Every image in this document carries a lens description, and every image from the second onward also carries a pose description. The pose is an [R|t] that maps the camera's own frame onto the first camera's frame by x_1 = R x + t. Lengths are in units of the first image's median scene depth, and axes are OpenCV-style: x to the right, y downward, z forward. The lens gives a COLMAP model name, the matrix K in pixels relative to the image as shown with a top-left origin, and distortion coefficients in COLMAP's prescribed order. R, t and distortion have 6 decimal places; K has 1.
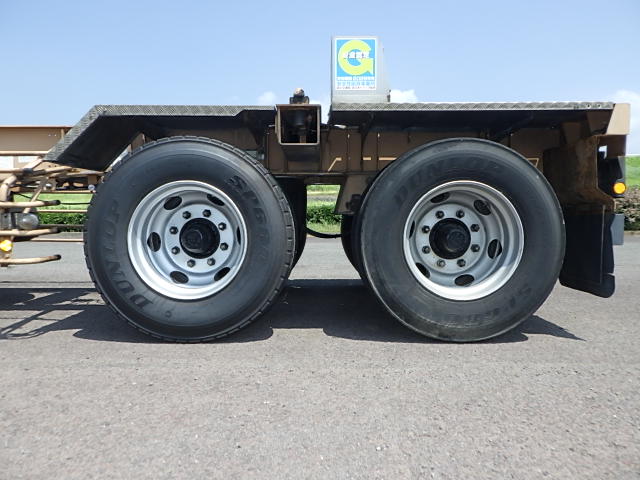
lens RADIAL K [[525.1, 0, 319.1], [0, 525.1, 239.8], [0, 0, 1]] dist [0.009297, -0.003393]
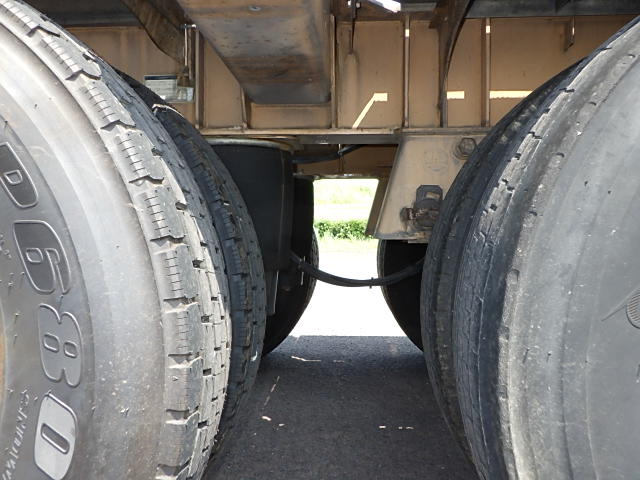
lens RADIAL K [[525.1, 0, 320.7], [0, 525.1, 238.5], [0, 0, 1]] dist [0.009297, -0.003393]
pose [[0.998678, 0.001130, -0.051383, 0.012999], [-0.002618, 0.999579, -0.028886, -0.037724], [0.051329, 0.028982, 0.998261, 0.613721]]
